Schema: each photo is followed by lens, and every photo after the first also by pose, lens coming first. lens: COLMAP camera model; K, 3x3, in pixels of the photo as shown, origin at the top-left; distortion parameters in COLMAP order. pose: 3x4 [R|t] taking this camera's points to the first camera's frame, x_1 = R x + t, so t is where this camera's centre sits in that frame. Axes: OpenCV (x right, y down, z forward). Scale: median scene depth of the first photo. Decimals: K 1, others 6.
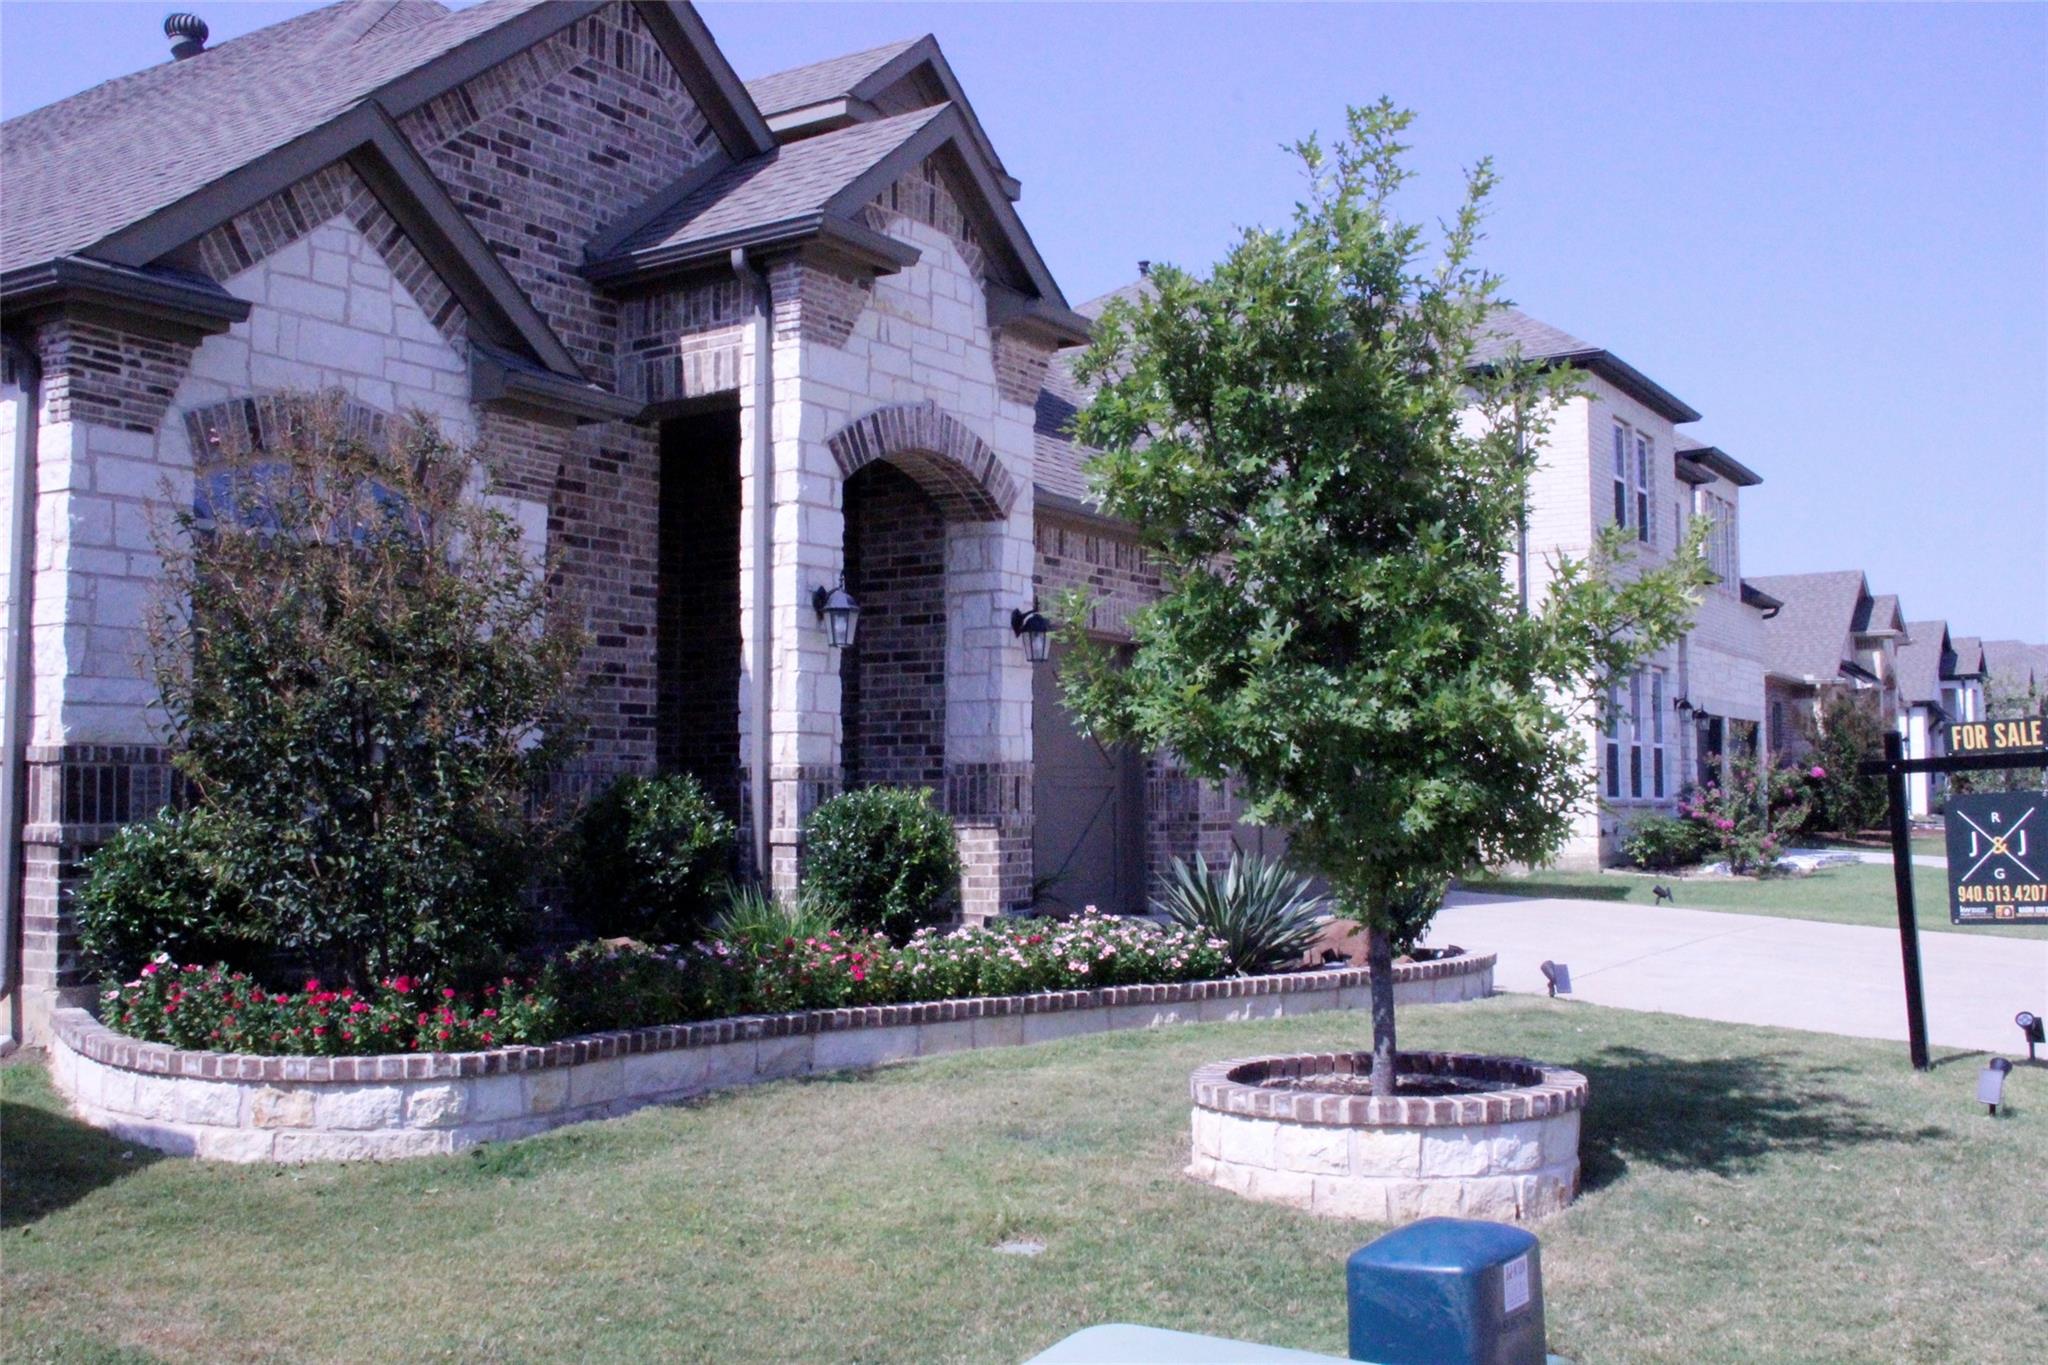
lens RADIAL K [[1949.7, 0, 1021.1], [0, 1949.7, 734.1], [0, 0, 1]] dist [-0.082212, 0.162252]
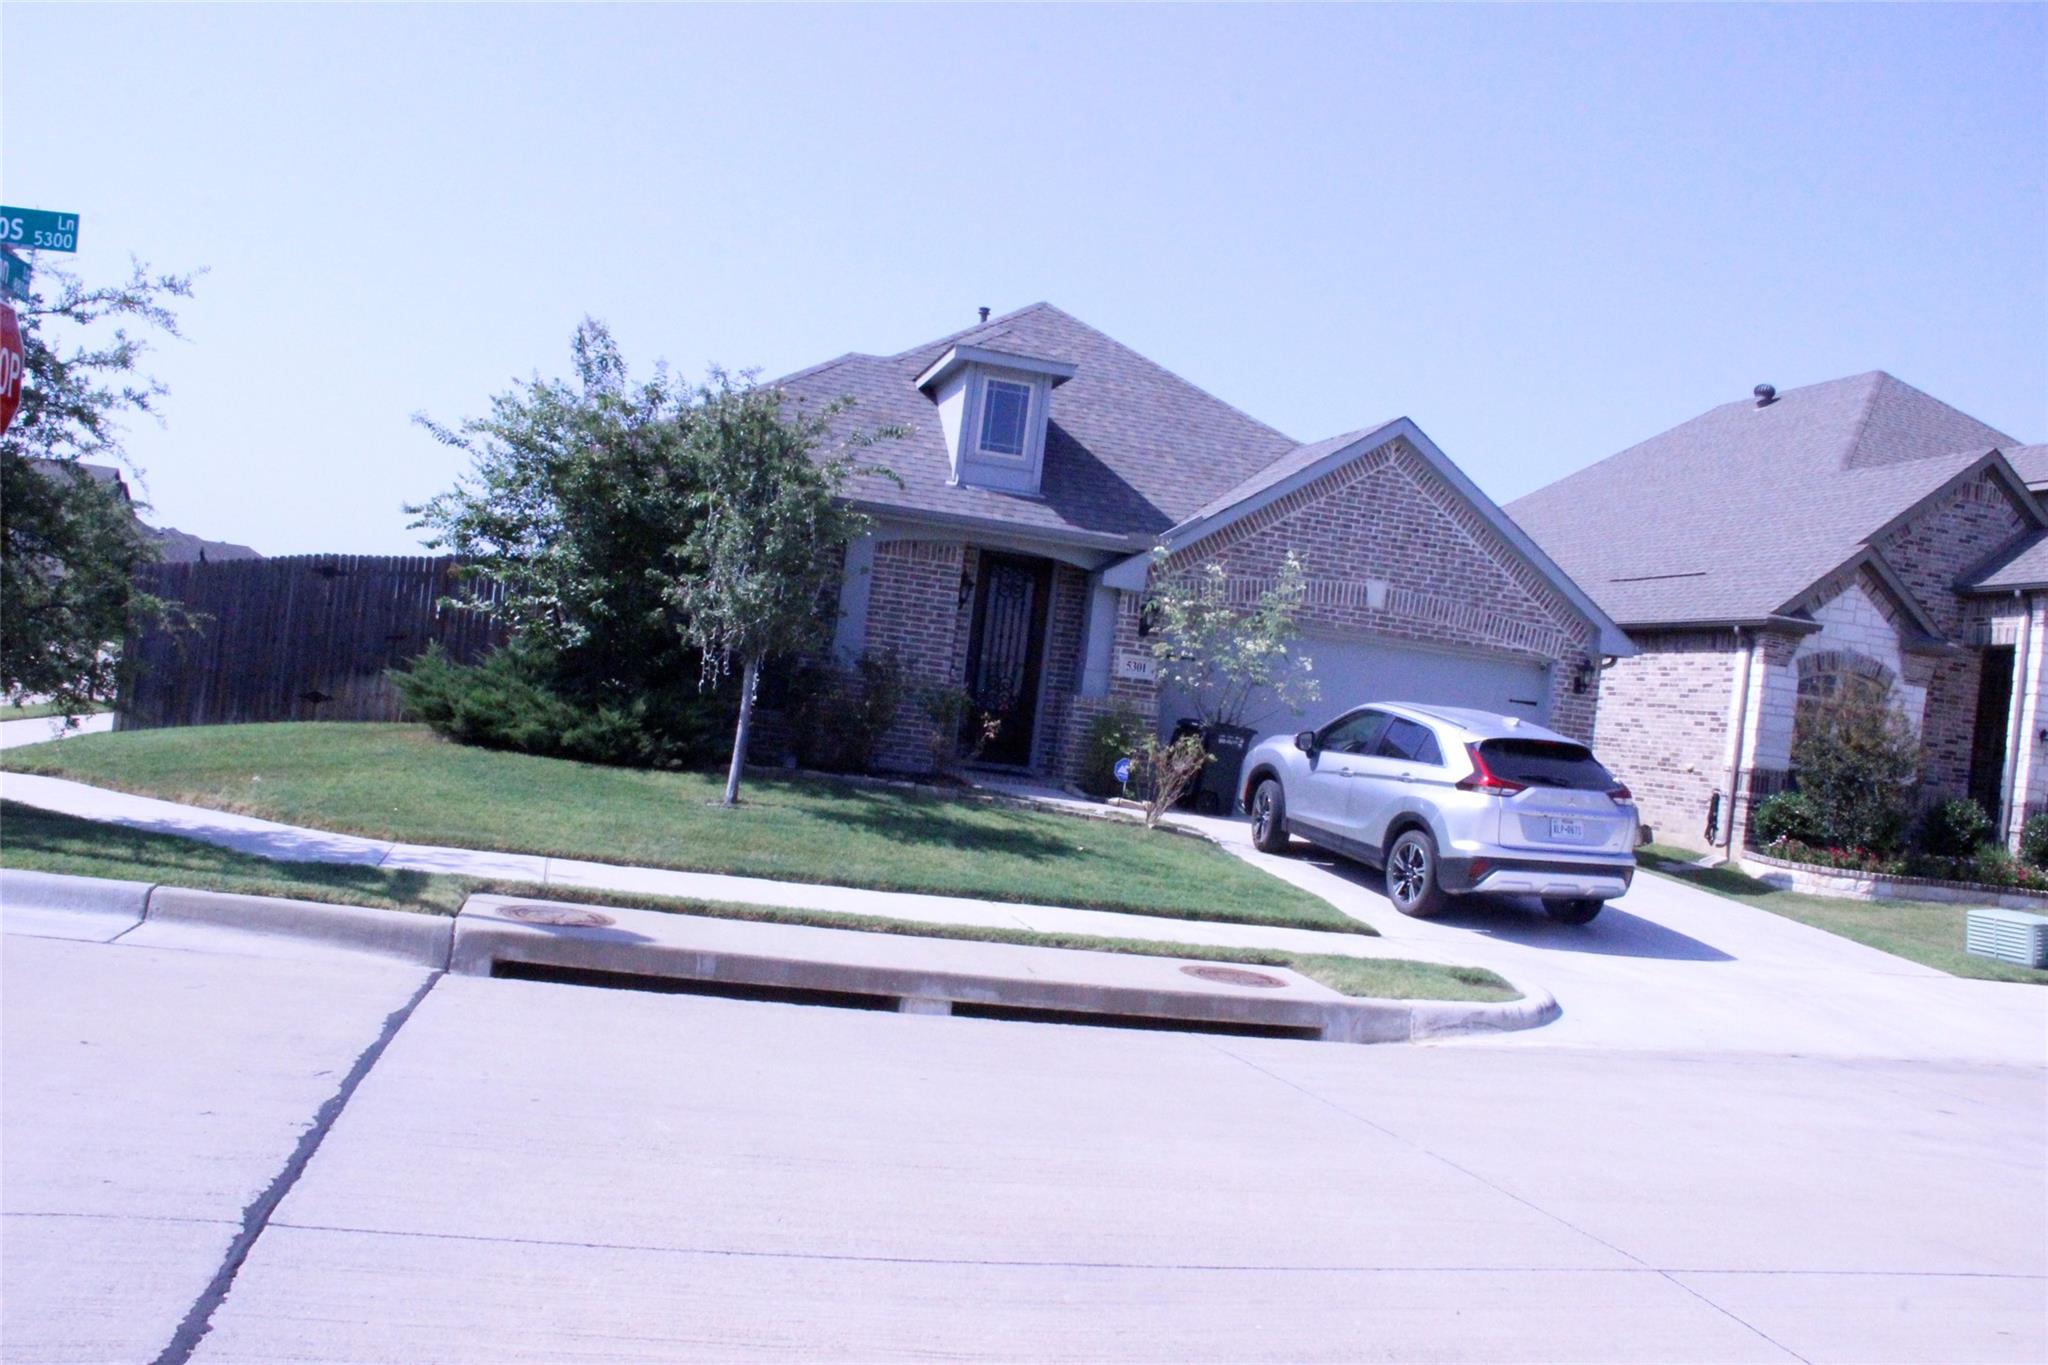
lens RADIAL K [[1727.9, 0, 1024.0], [0, 1727.9, 682.5], [0, 0, 1]] dist [-0.177322, 0.176358]
pose [[0.724587, 0.072291, -0.685382, 0.394397], [-0.089890, 0.995901, 0.010011, -0.041185], [0.683296, 0.054355, 0.728115, -1.403074]]
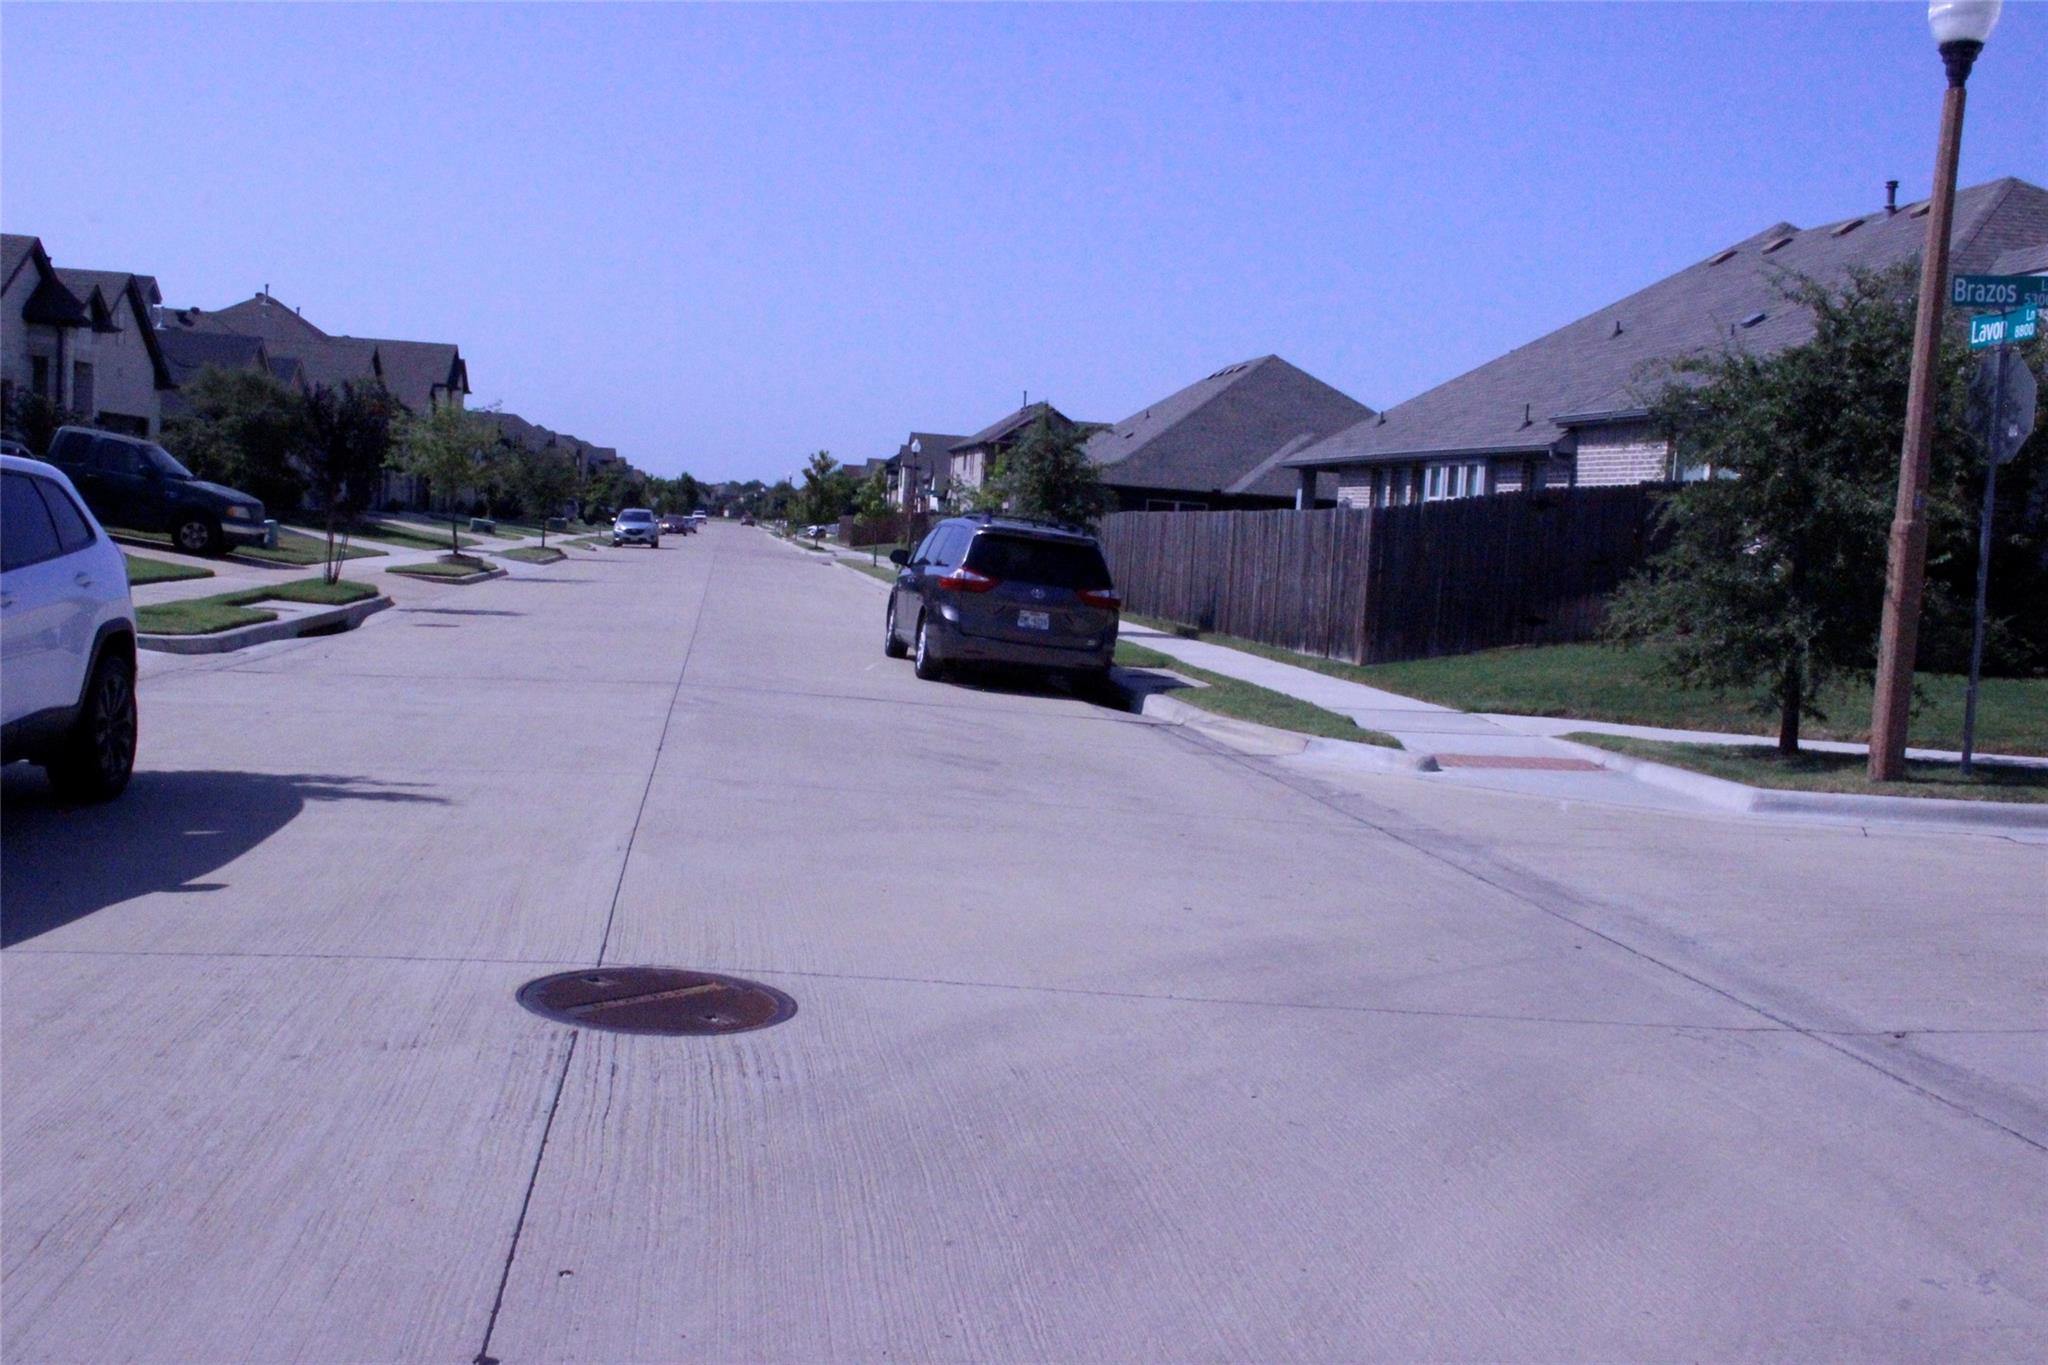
lens RADIAL K [[1949.7, 0, 1021.1], [0, 1949.7, 734.1], [0, 0, 1]] dist [-0.082212, 0.162252]
pose [[0.671581, 0.116283, -0.731749, -0.098792], [-0.026363, 0.990733, 0.133243, -0.090974], [0.740462, -0.070192, 0.668423, -2.502020]]
